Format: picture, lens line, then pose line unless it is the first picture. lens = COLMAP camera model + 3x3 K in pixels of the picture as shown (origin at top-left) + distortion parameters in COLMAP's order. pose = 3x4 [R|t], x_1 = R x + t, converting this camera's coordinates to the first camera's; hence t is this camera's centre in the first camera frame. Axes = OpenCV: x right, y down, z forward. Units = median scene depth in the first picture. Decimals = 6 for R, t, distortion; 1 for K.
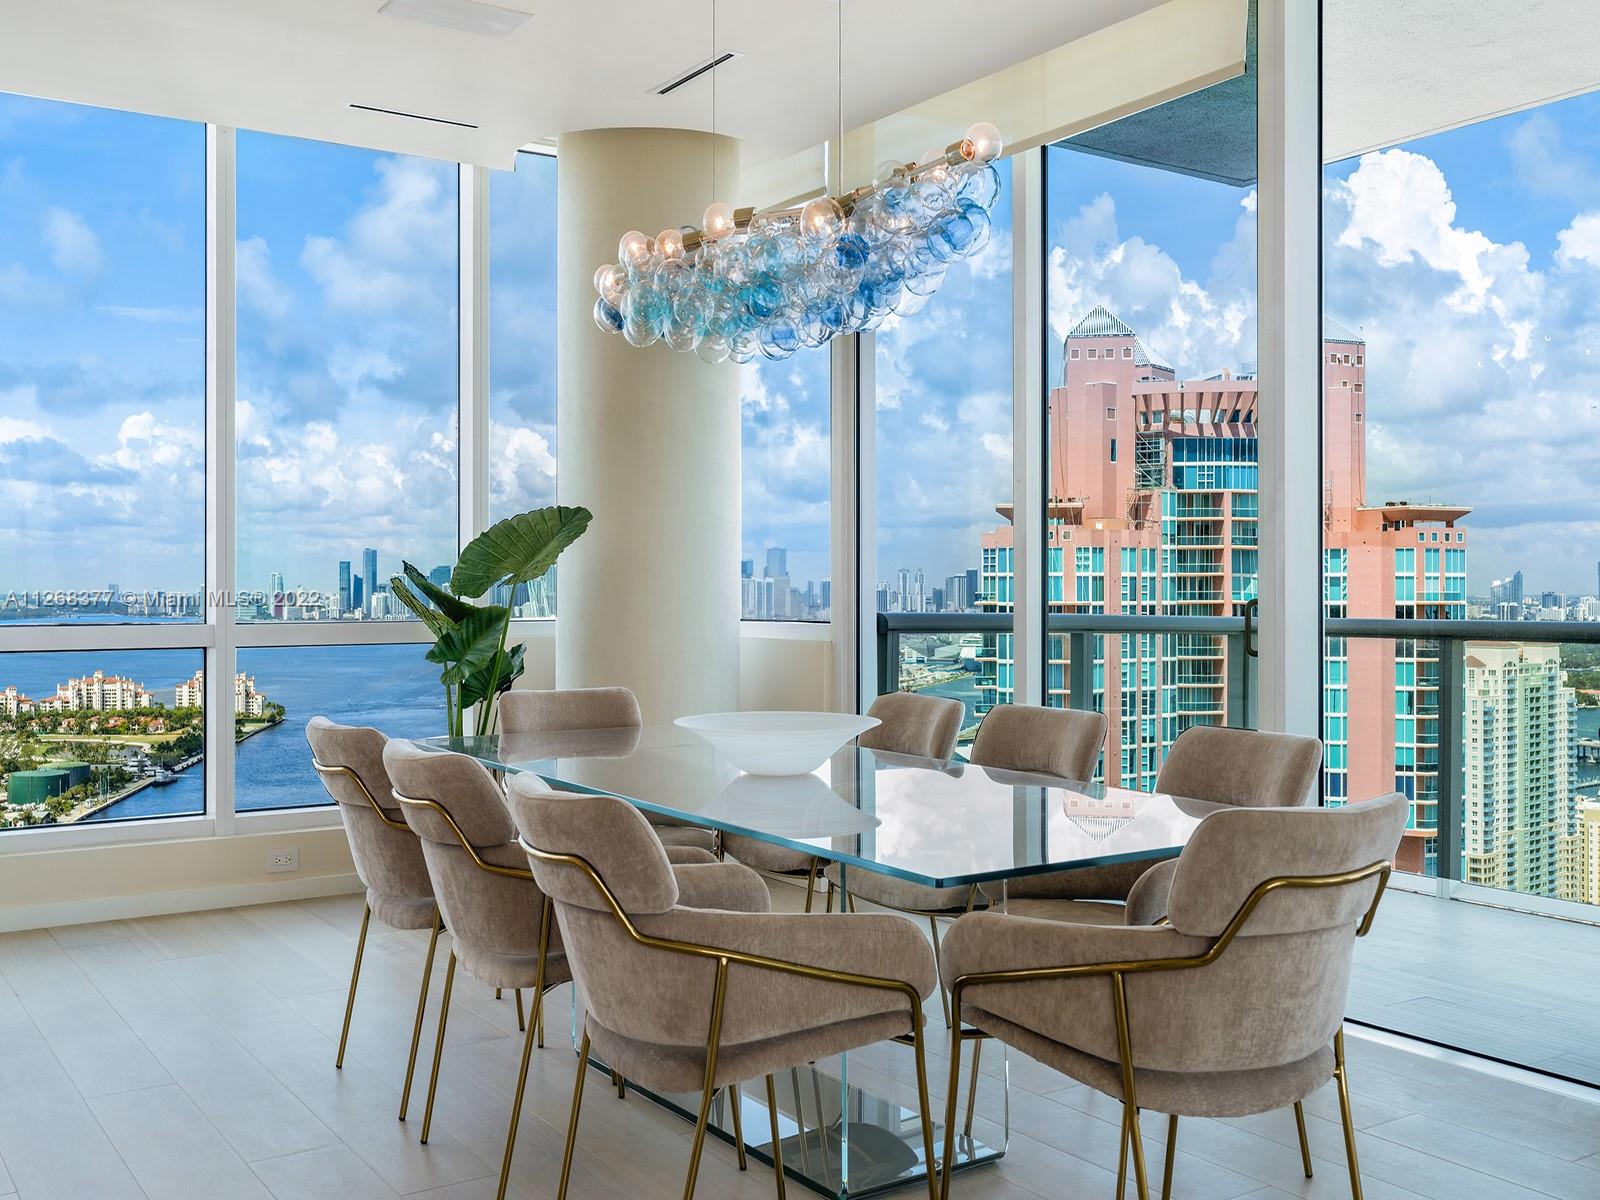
lens RADIAL K [[1575.8, 0, 805.9], [0, 1575.8, 586.7], [0, 0, 1]] dist [0.016344, 0.000000]
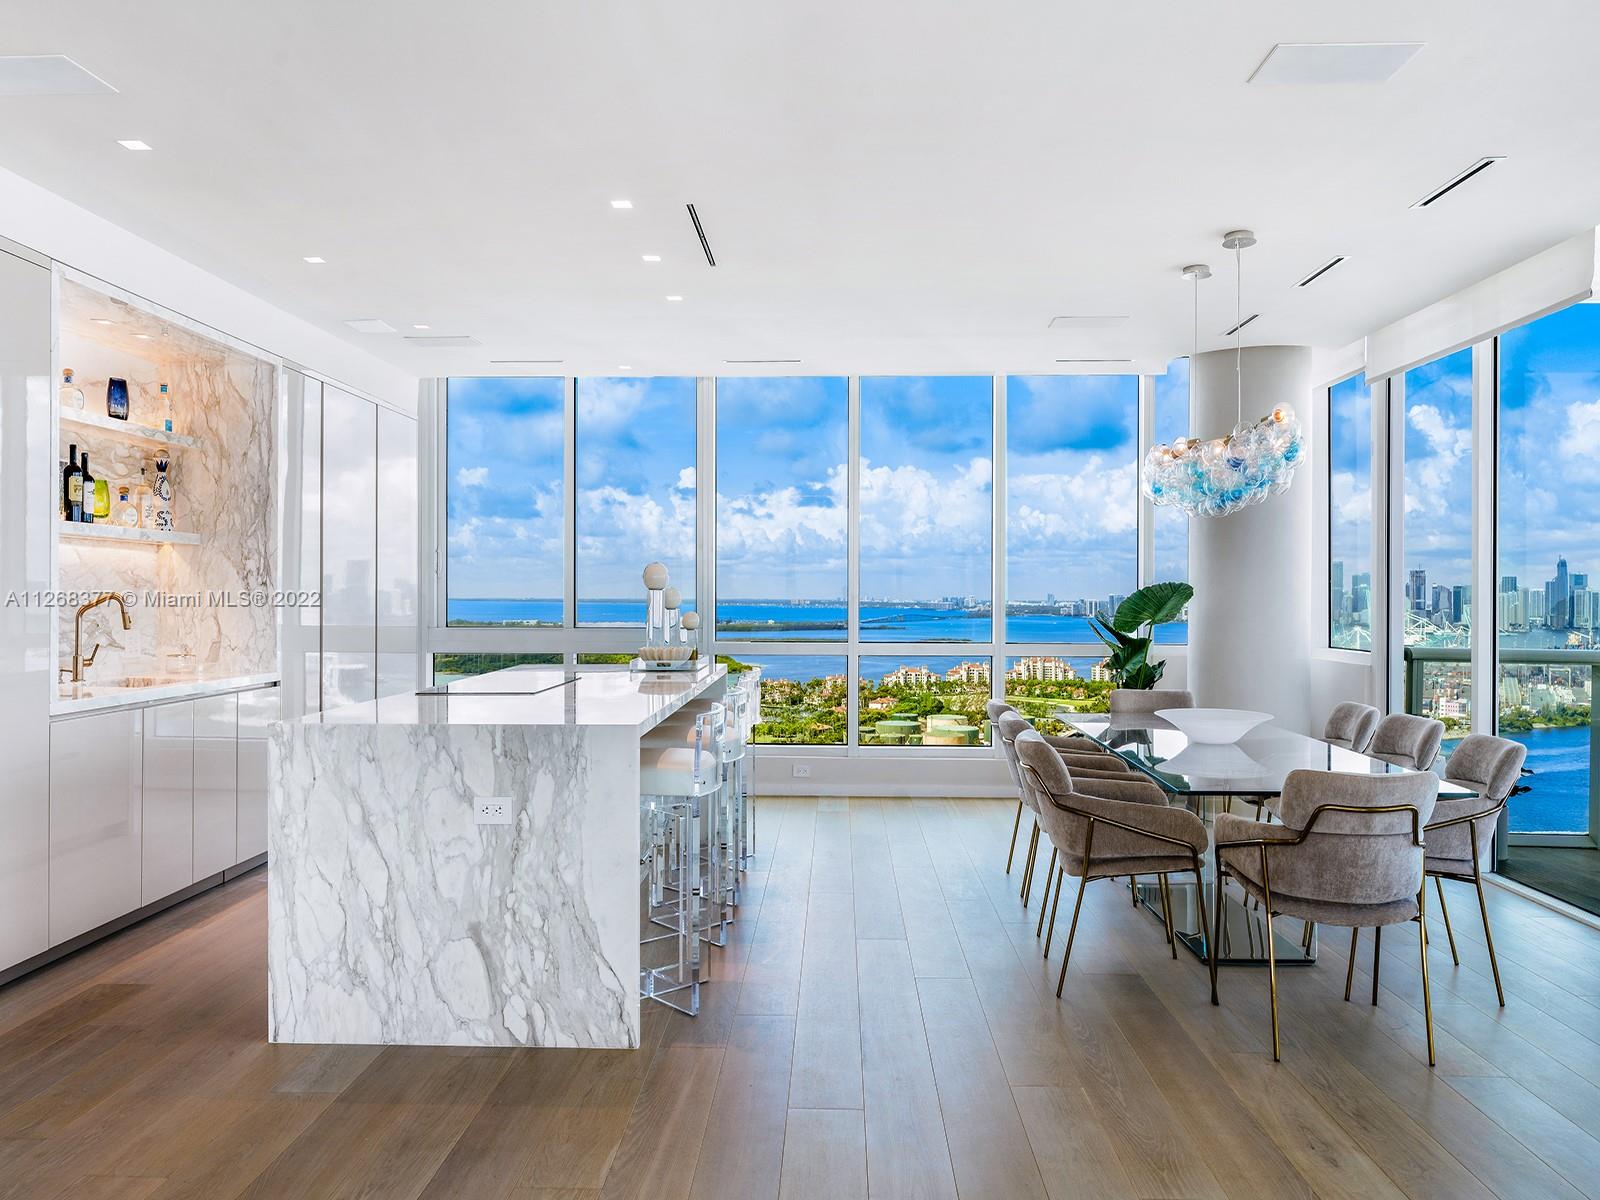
lens RADIAL K [[1175.6, 0, 790.5], [0, 1175.6, 597.2], [0, 0, 1]] dist [-0.000730, -0.002140]
pose [[0.806555, 0.004594, -0.591141, 0.242275], [-0.003663, 0.999989, 0.002774, -0.033212], [0.591147, -0.000072, 0.806564, -0.246178]]
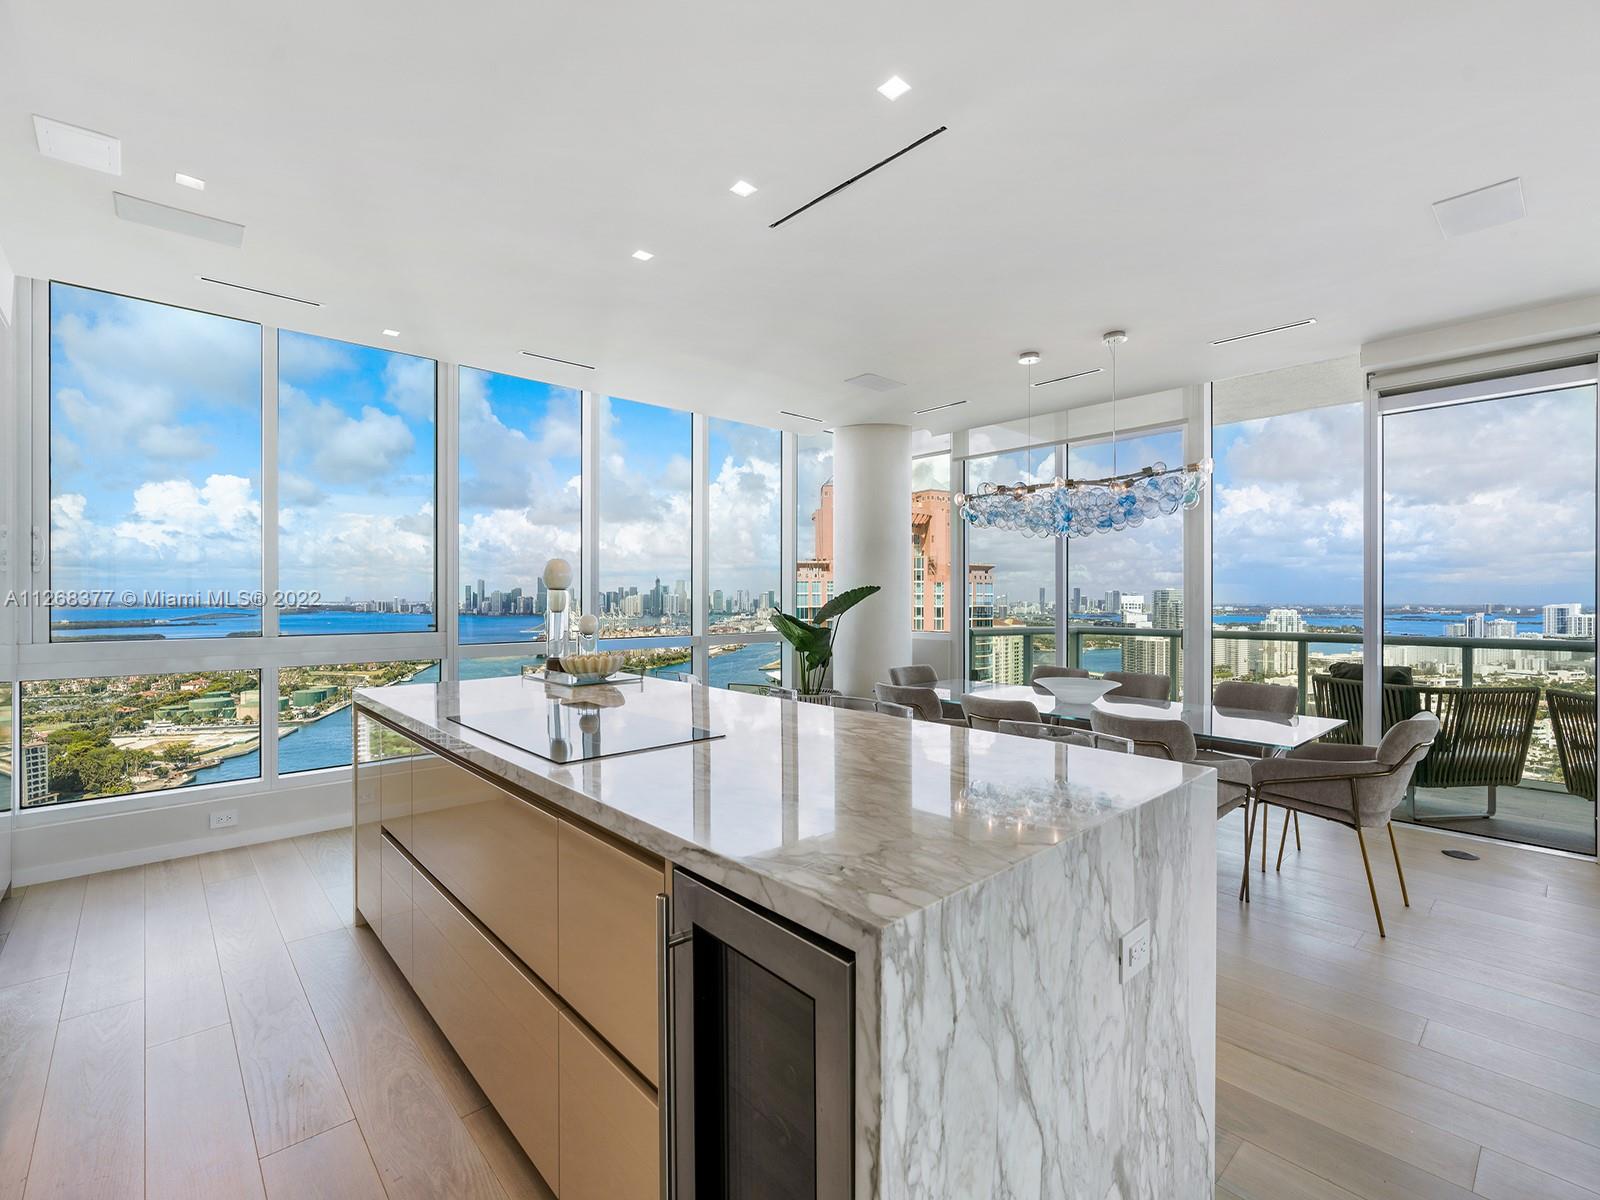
lens RADIAL K [[725.5, 0, 798.3], [0, 725.5, 597.8], [0, 0, 1]] dist [-0.005185, 0.000359]
pose [[0.989044, 0.001382, 0.147616, -0.383190], [-0.001310, 0.999999, -0.000588, -0.030175], [-0.147616, 0.000388, 0.989045, -0.052591]]
